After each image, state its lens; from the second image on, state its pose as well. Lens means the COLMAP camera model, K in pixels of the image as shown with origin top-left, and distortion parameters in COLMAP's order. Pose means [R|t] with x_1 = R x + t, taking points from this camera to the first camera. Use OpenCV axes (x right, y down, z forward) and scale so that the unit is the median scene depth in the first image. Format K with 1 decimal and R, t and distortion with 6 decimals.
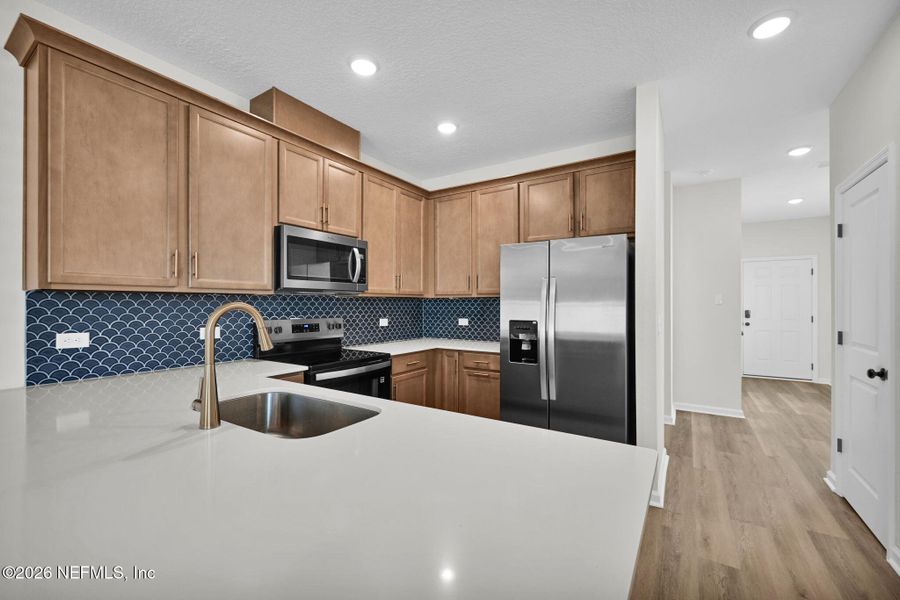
lens RADIAL K [[369.7, 0, 446.4], [0, 369.7, 302.5], [0, 0, 1]] dist [-0.002028, -0.000856]
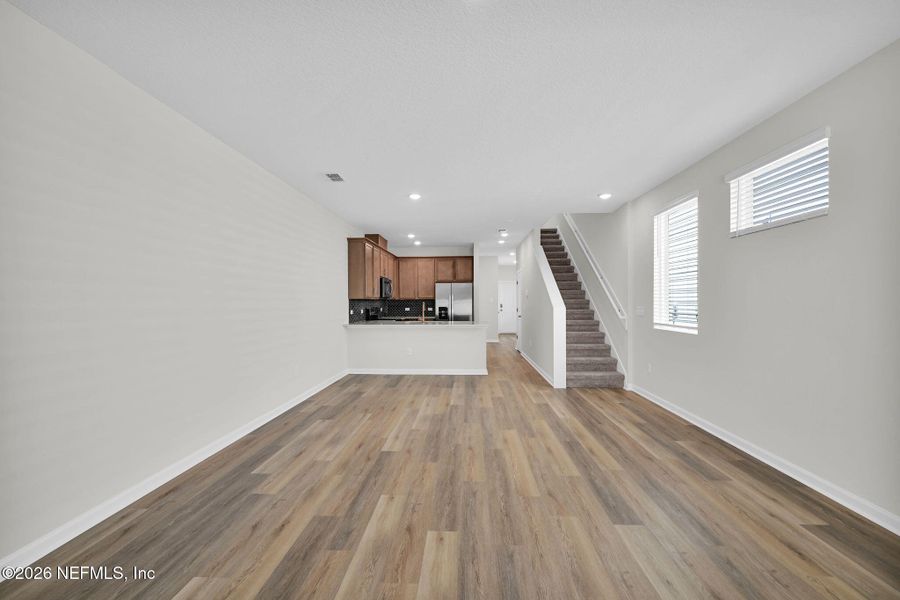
lens RADIAL K [[369.7, 0, 455.8], [0, 369.7, 302.6], [0, 0, 1]] dist [-0.002028, -0.000856]
pose [[0.856252, -0.007140, 0.516509, -1.288321], [0.004773, 0.999971, 0.005911, -0.006911], [-0.516536, -0.002596, 0.856262, -1.724085]]
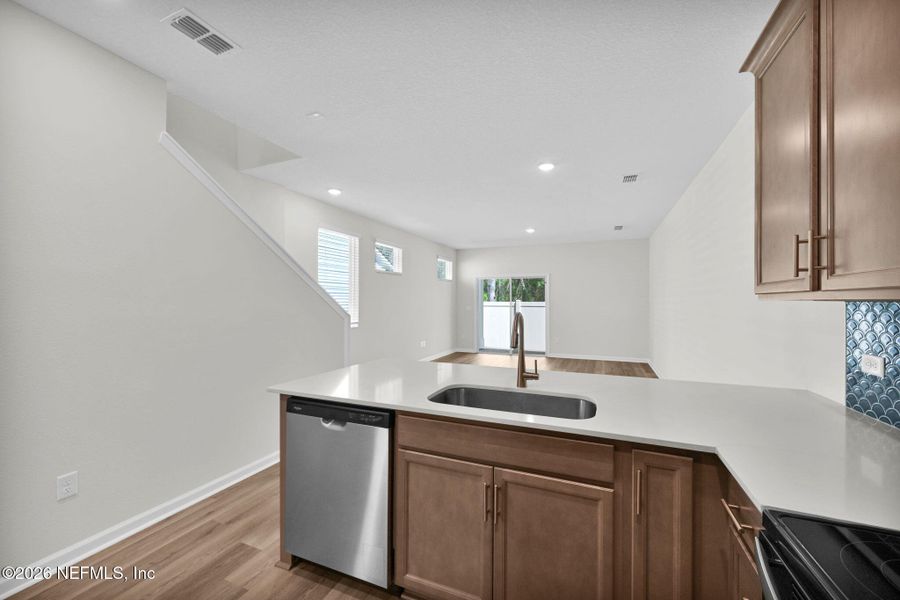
lens RADIAL K [[369.7, 0, 451.6], [0, 369.7, 301.3], [0, 0, 1]] dist [-0.002028, -0.000856]
pose [[-0.982919, -0.002620, -0.184022, -0.010700], [-0.001949, 0.999991, -0.003827, -0.016490], [0.184030, -0.003403, -0.982915, 1.004305]]
